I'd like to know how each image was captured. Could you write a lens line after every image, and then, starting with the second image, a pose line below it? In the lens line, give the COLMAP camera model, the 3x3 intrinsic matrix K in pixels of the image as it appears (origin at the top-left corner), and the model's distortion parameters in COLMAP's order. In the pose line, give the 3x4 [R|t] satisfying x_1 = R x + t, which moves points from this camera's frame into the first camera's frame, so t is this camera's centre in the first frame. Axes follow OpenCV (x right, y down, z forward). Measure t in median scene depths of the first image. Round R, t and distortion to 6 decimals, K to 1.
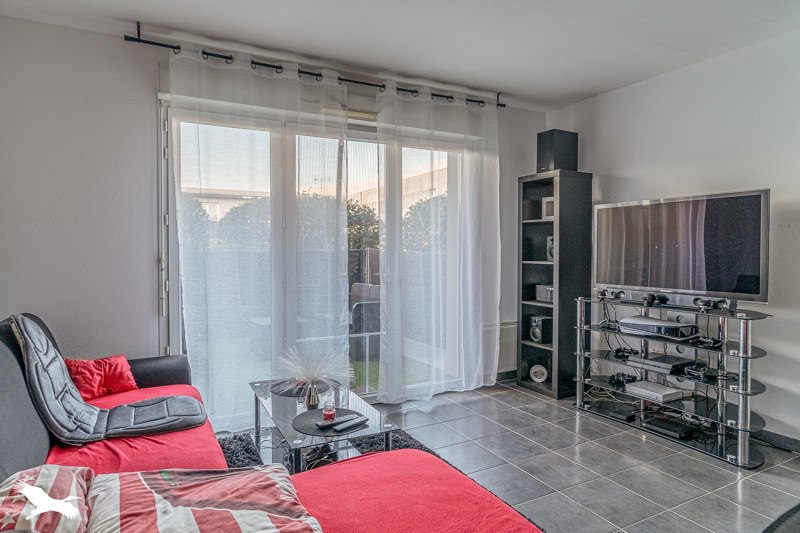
lens RADIAL K [[450.0, 0, 382.9], [0, 450.0, 249.0], [0, 0, 1]] dist [0.011457, -0.000136]
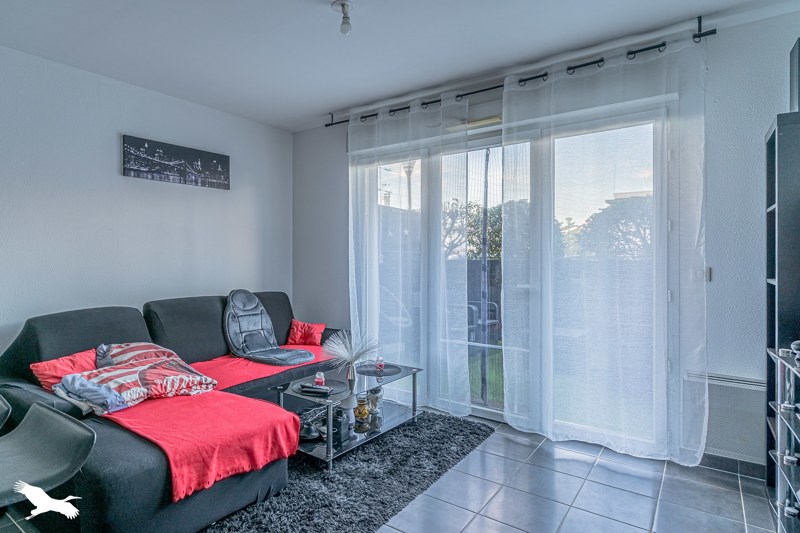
lens RADIAL K [[450.0, 0, 382.9], [0, 450.0, 249.0], [0, 0, 1]] dist [0.011457, -0.000136]
pose [[0.460210, -0.016839, -0.887650, 0.718384], [-0.001382, 0.999805, -0.019683, 0.000805], [0.887809, 0.010285, 0.460098, 0.347079]]
